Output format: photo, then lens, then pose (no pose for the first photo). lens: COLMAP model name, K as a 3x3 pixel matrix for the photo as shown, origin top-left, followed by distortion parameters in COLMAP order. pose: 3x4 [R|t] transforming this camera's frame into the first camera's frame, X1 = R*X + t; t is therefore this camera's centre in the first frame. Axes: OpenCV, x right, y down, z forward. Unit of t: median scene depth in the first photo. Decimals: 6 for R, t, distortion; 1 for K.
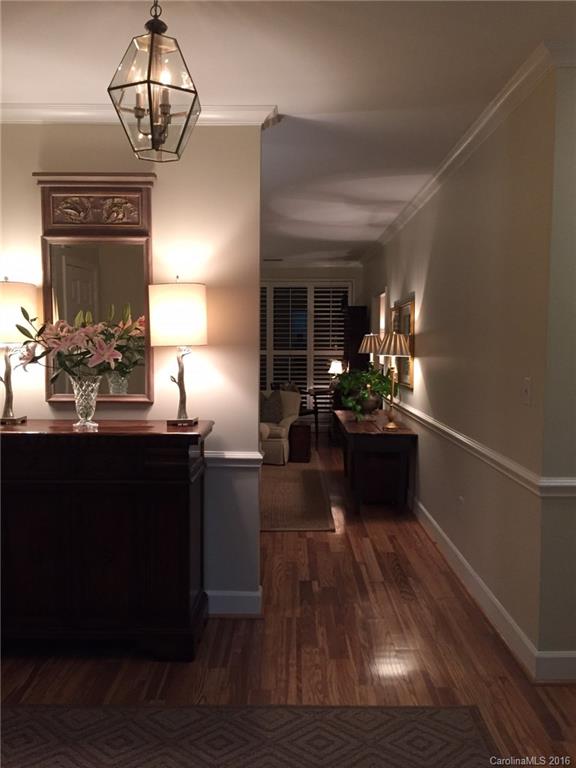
lens RADIAL K [[654.0, 0, 288.0], [0, 654.0, 384.0], [0, 0, 1]] dist [0.110298, -0.170589]
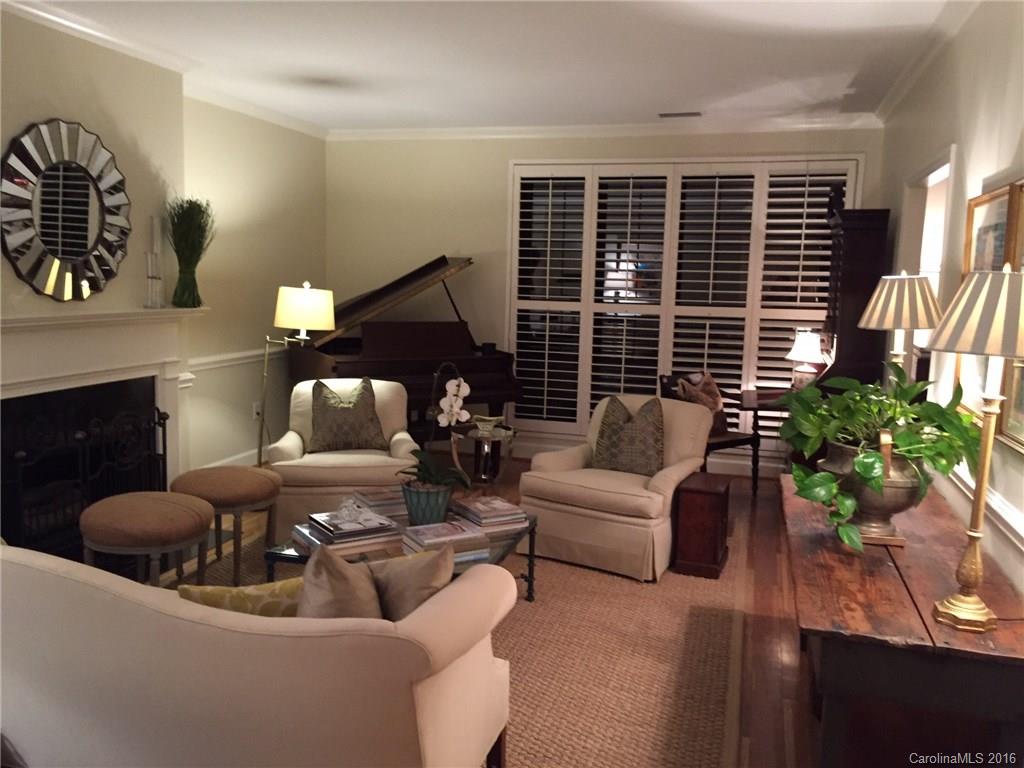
lens RADIAL K [[872.0, 0, 512.0], [0, 872.0, 384.0], [0, 0, 1]] dist [0.110298, -0.170589]
pose [[0.963156, 0.055768, -0.263096, 0.037753], [-0.043047, 0.997619, 0.053875, -0.023801], [0.265474, -0.040564, 0.963264, 0.340550]]
